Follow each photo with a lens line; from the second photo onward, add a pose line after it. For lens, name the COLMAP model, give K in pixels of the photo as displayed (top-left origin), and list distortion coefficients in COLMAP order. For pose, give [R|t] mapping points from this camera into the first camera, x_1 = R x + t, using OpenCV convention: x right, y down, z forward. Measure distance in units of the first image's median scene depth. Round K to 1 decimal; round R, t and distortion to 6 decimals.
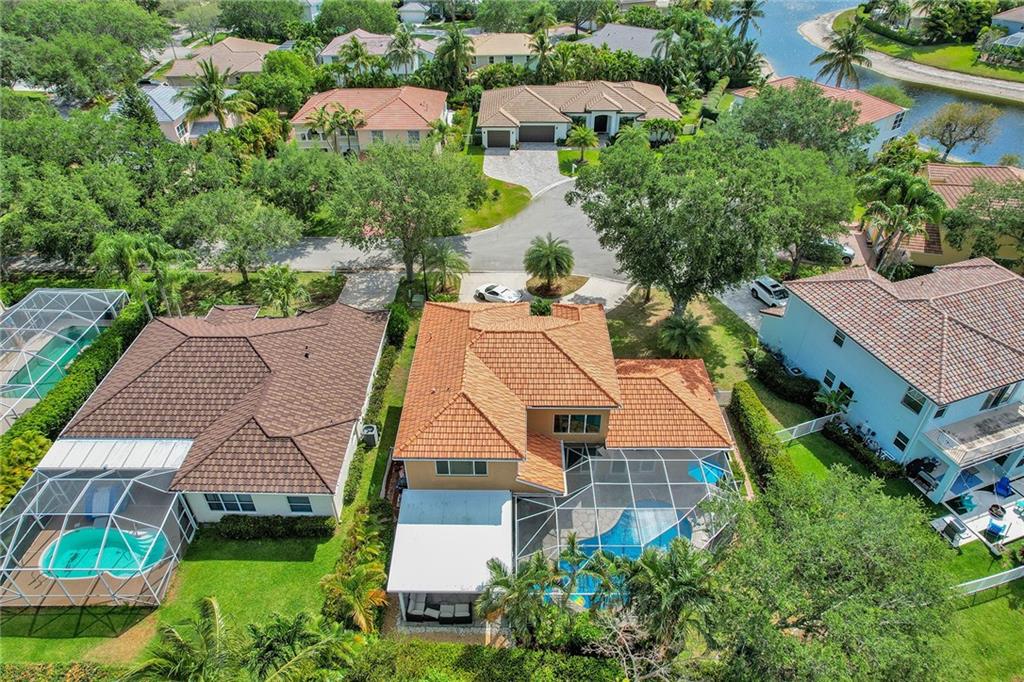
lens RADIAL K [[644.5, 0, 512.0], [0, 644.5, 341.0], [0, 0, 1]] dist [-0.079907, 0.070929]
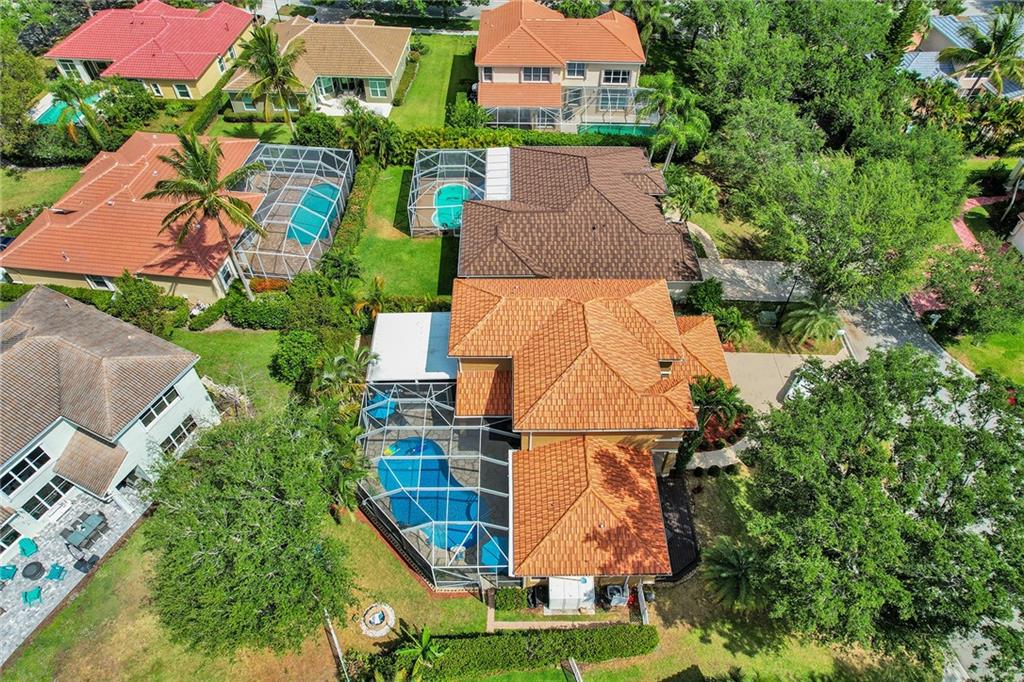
lens RADIAL K [[644.5, 0, 512.0], [0, 644.5, 341.0], [0, 0, 1]] dist [-0.079907, 0.070929]
pose [[0.009123, 0.731483, -0.681798, 0.753002], [-0.593623, 0.552645, 0.584975, -0.544831], [0.804692, 0.399395, 0.439267, 0.552031]]
